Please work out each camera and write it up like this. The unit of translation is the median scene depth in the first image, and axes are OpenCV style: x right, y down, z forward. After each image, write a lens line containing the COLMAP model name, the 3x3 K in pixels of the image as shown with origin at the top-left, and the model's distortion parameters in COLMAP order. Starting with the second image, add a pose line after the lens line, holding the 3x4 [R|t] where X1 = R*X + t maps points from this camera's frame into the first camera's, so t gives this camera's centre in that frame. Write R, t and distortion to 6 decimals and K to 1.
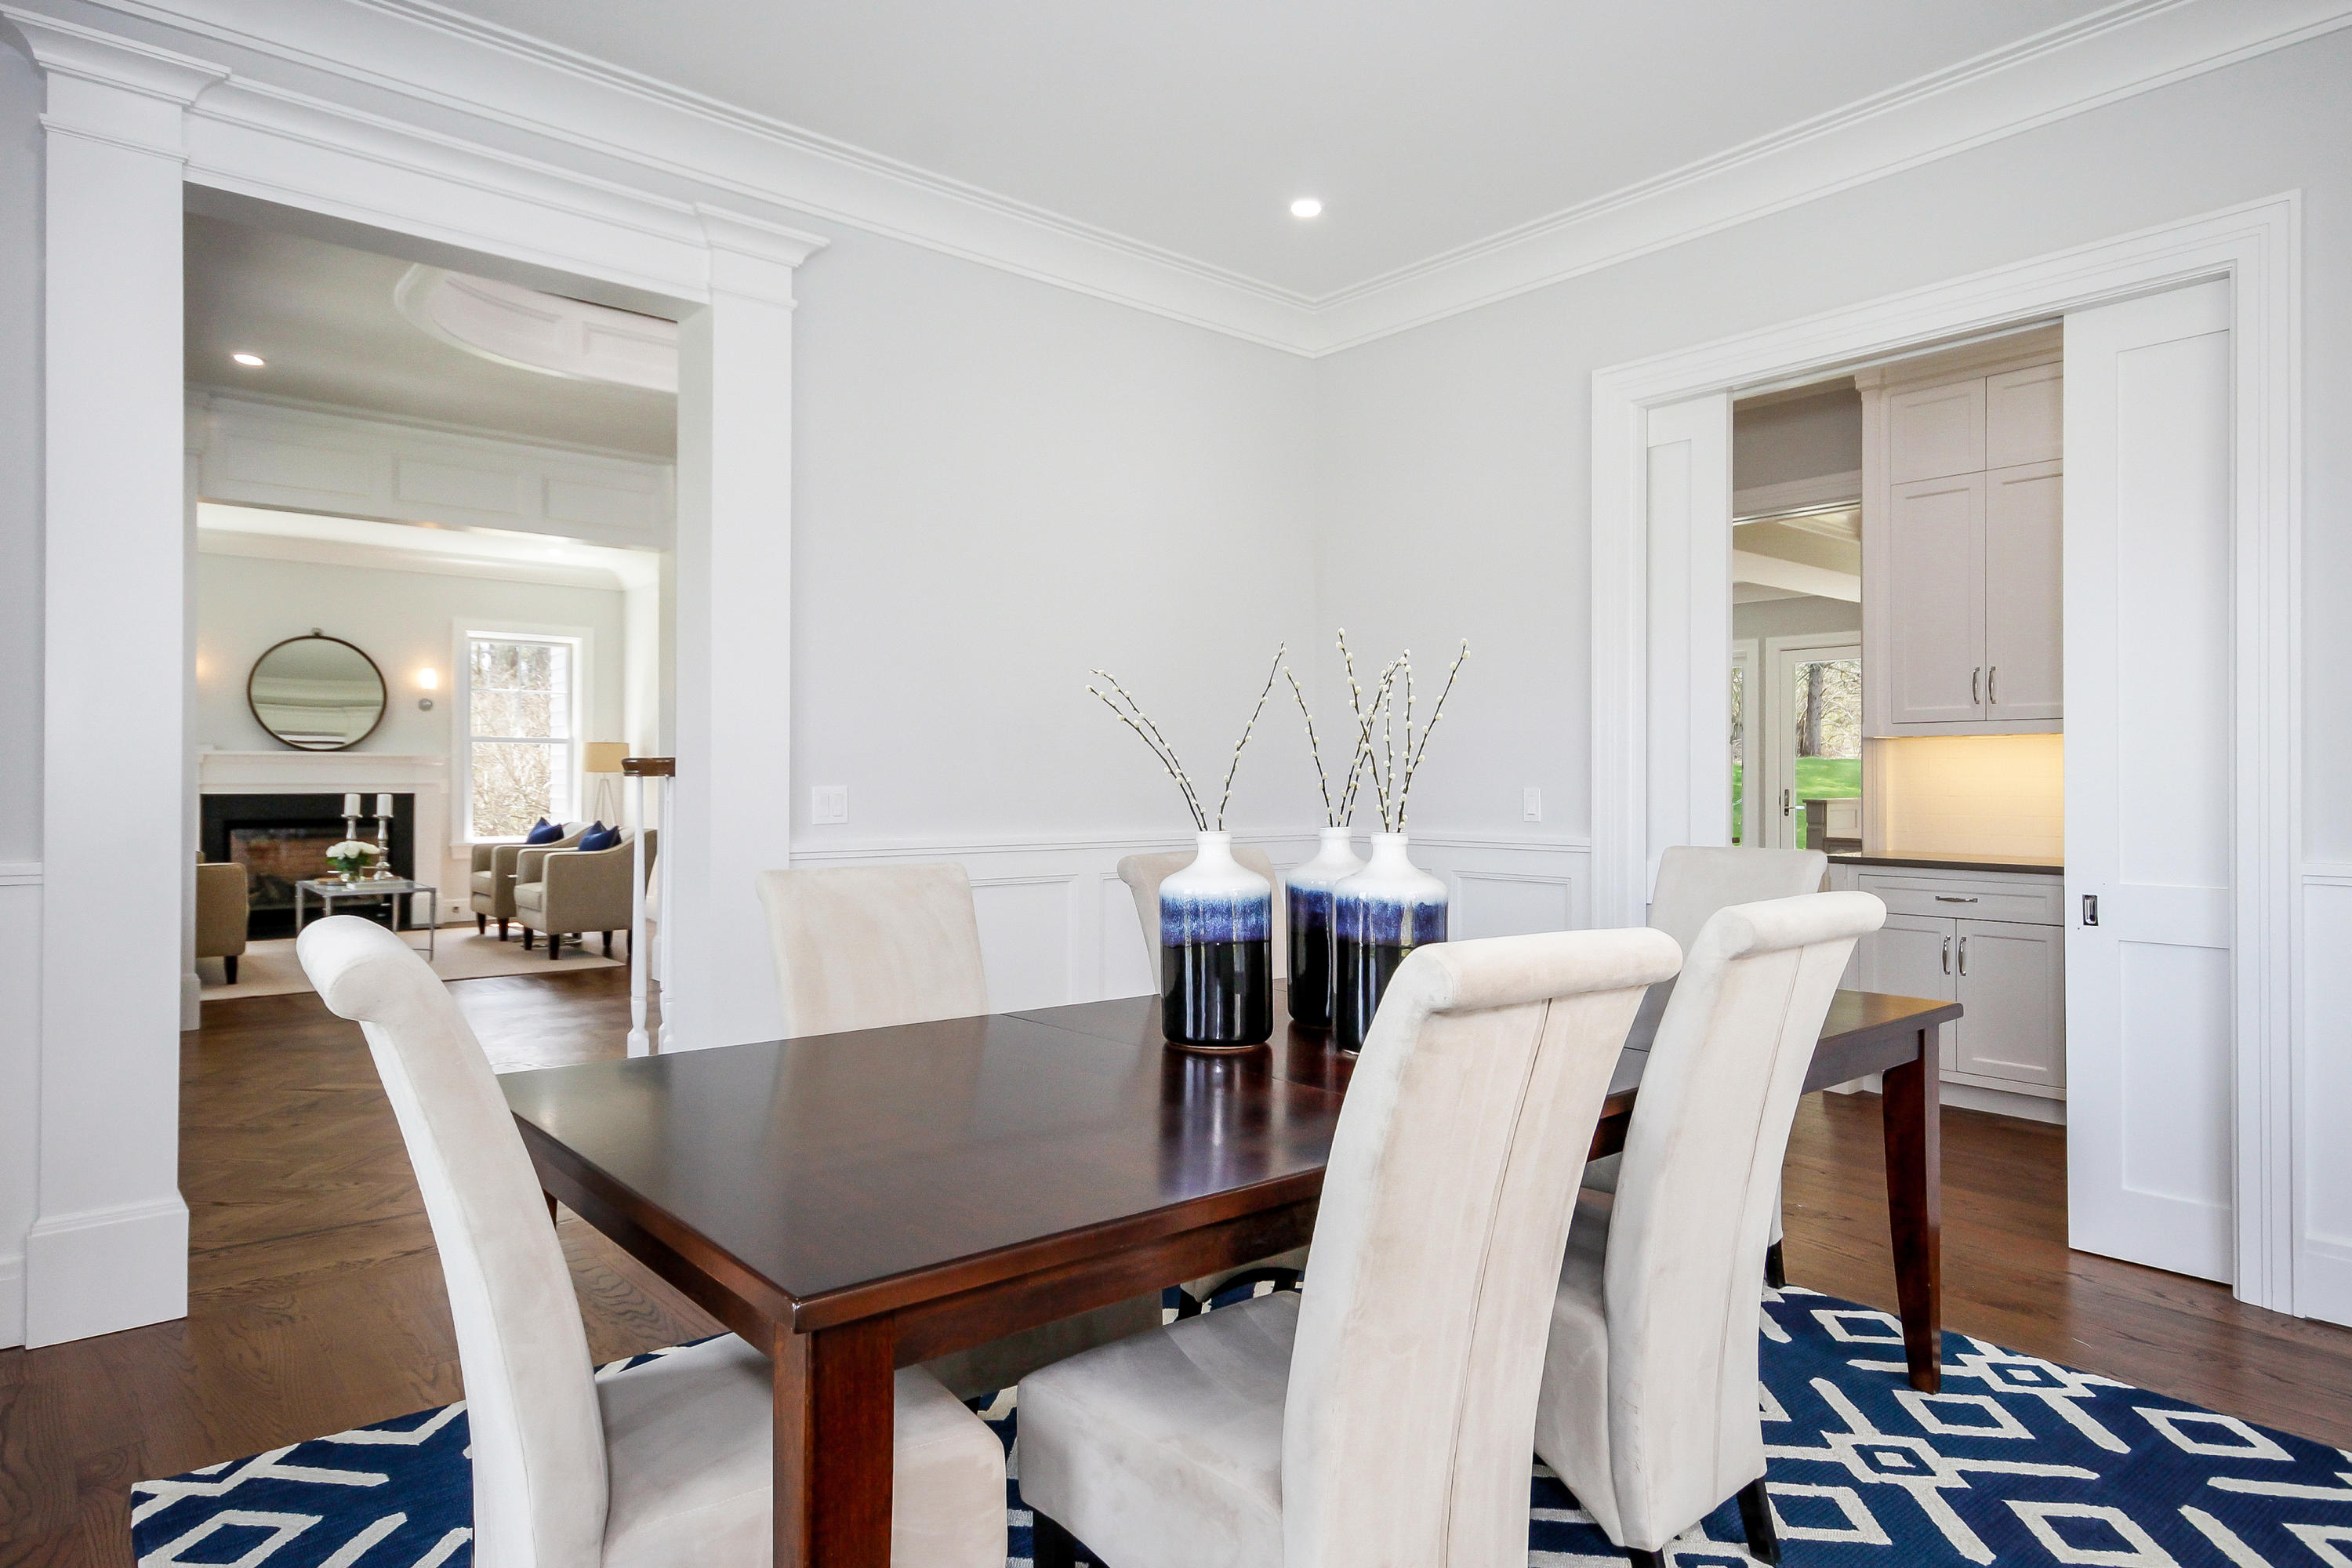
lens RADIAL K [[1321.4, 0, 1193.8], [0, 1321.4, 764.3], [0, 0, 1]] dist [-0.002042, 0.000007]
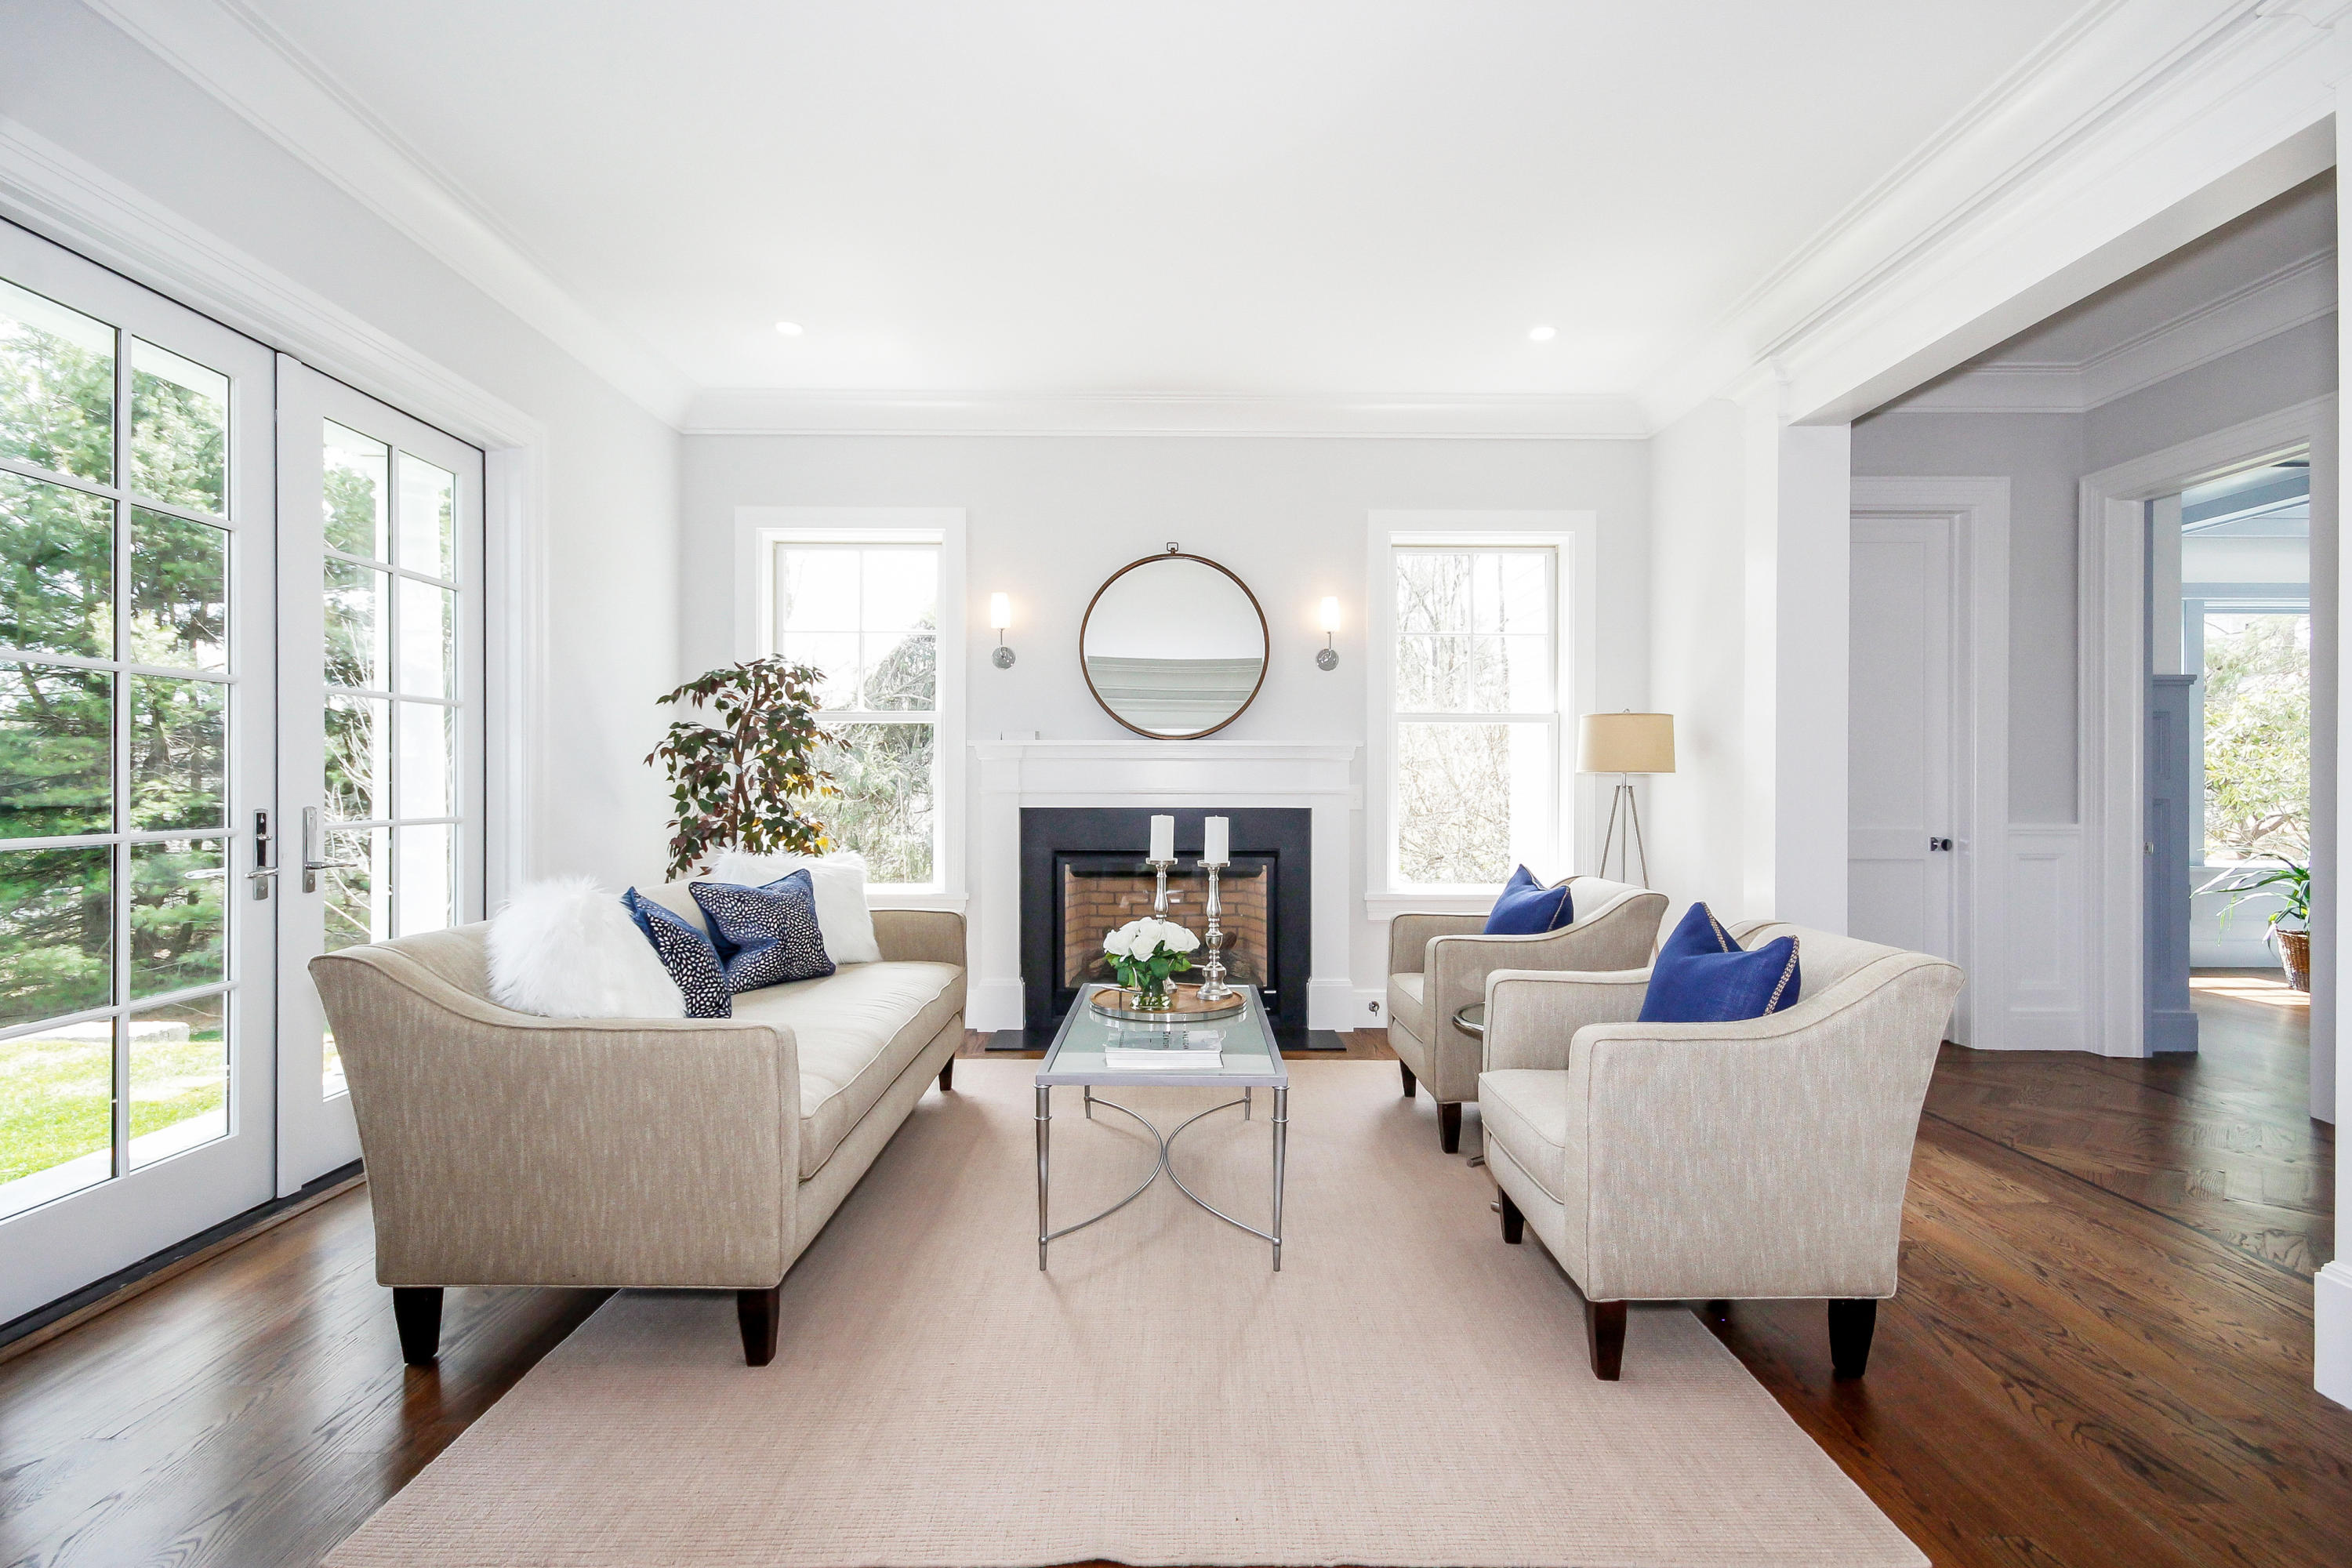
lens RADIAL K [[1082.9, 0, 1182.1], [0, 1082.9, 783.1], [0, 0, 1]] dist [0.004219, 0.000152]
pose [[0.753456, -0.000209, -0.657499, -0.329359], [0.005992, 0.999961, 0.006548, 0.007591], [0.657471, -0.008873, 0.753427, 0.626254]]
